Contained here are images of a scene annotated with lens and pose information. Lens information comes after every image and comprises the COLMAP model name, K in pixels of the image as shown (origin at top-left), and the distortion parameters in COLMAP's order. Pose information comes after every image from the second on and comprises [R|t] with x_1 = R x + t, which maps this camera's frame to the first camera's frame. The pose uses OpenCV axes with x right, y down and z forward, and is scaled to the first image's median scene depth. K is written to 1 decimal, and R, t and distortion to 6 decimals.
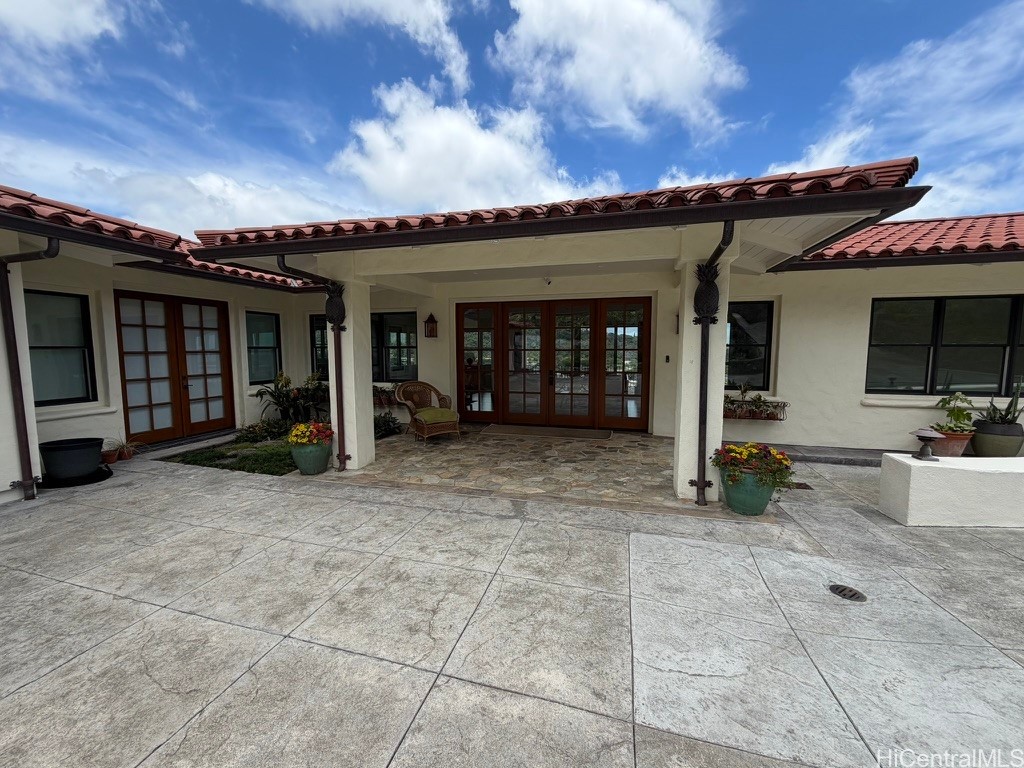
lens RADIAL K [[408.3, 0, 509.2], [0, 408.3, 384.4], [0, 0, 1]] dist [-0.000689, -0.000527]
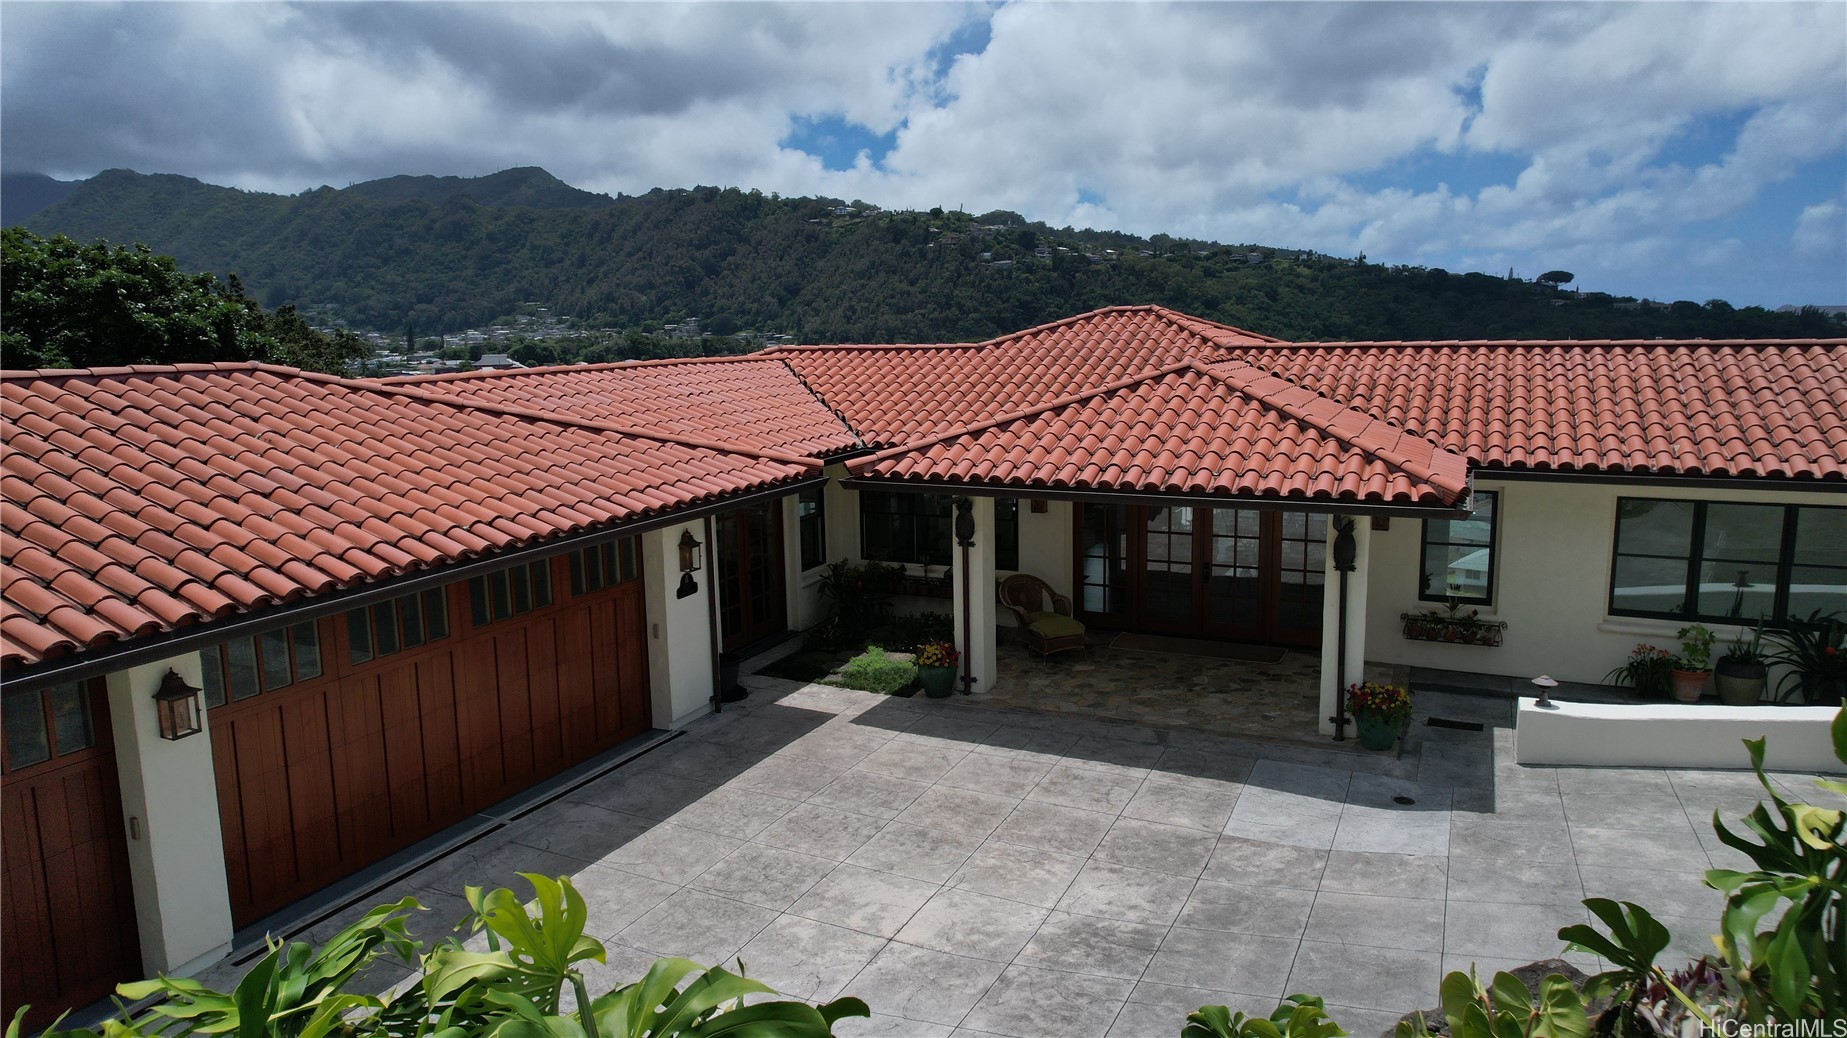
lens RADIAL K [[1178.0, 0, 923.5], [0, 1178.0, 519.0], [0, 0, 1]] dist [-0.035023, -0.000598]
pose [[0.986017, 0.009468, -0.166378, -0.072634], [0.003928, 0.996787, 0.080004, -0.441500], [0.166601, -0.079538, 0.982811, -1.784814]]
